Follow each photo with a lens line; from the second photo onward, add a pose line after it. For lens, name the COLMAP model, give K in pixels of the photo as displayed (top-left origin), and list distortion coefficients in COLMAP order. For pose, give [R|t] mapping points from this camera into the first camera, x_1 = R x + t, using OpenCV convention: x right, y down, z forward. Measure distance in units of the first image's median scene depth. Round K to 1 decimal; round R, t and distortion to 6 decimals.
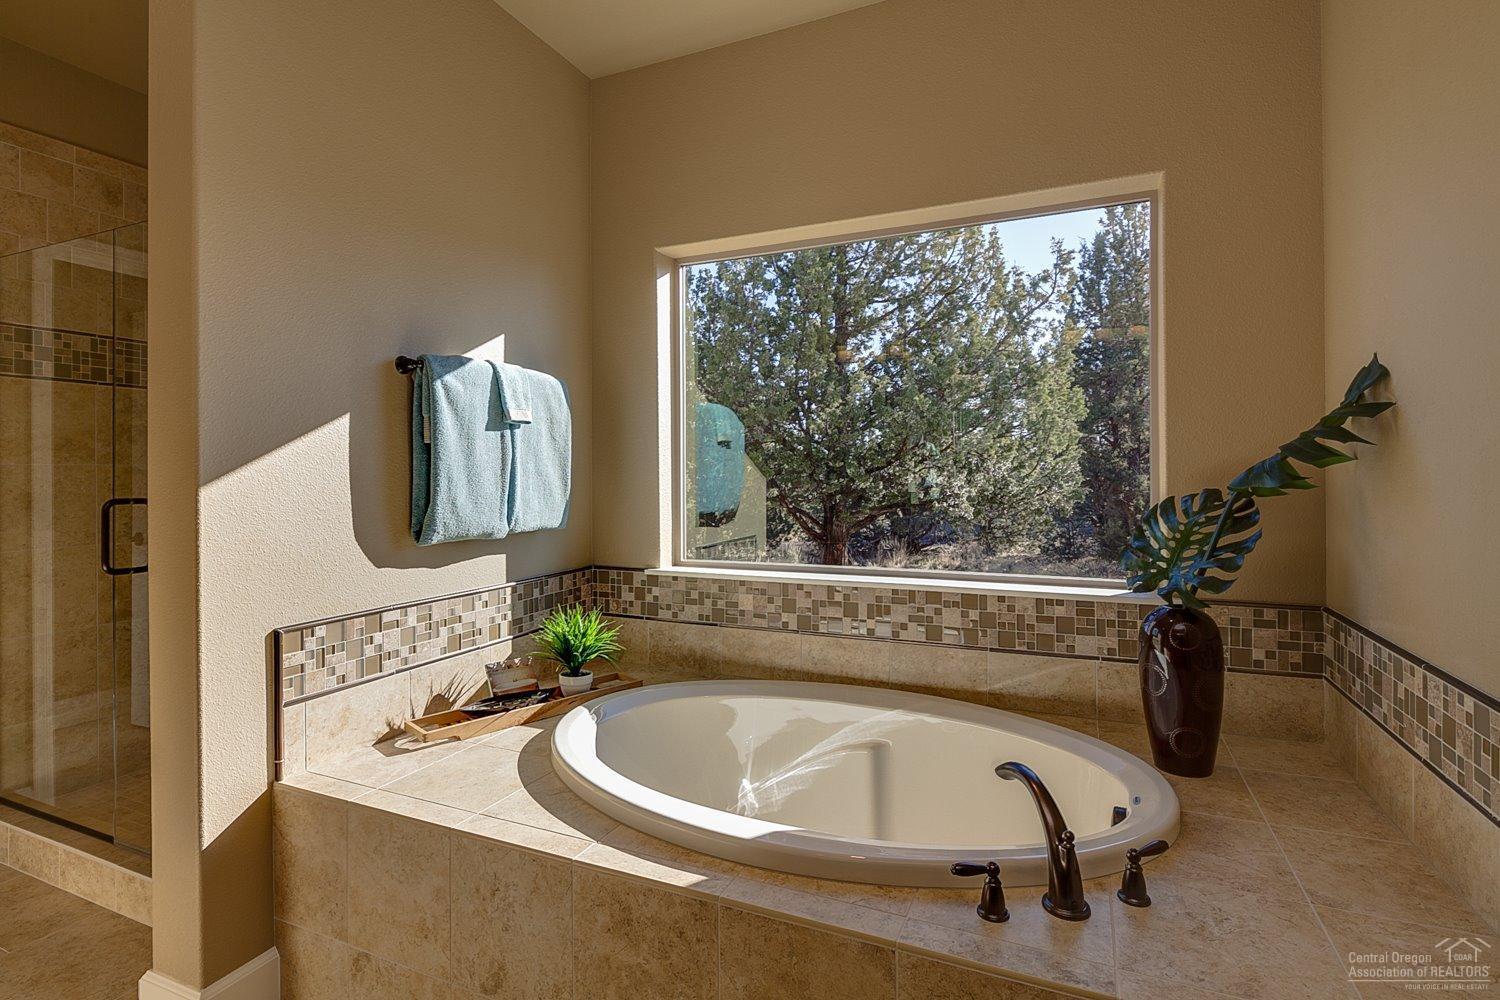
lens RADIAL K [[732.7, 0, 750.0], [0, 732.7, 475.7], [0, 0, 1]] dist [0.000316, -0.000023]
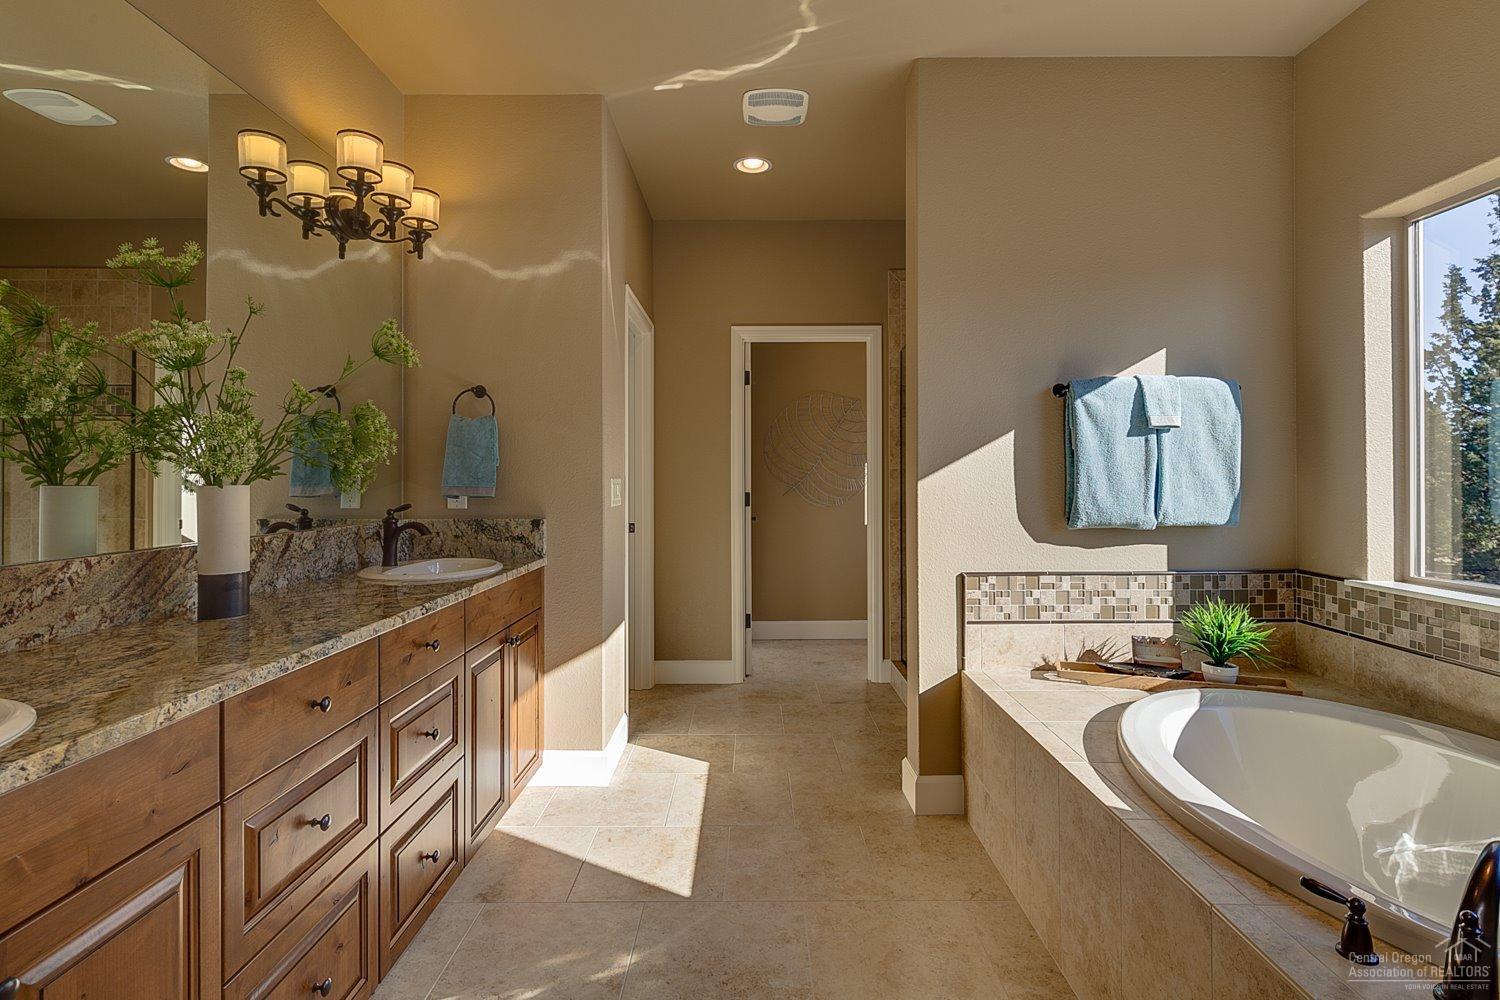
lens RADIAL K [[724.3, 0, 750.8], [0, 724.3, 473.1], [0, 0, 1]] dist [0.000202, -0.000009]
pose [[0.406104, -0.001560, -0.913826, 0.450373], [-0.000823, 0.999998, -0.002073, 0.000409], [0.913827, 0.001594, 0.406102, -0.029892]]
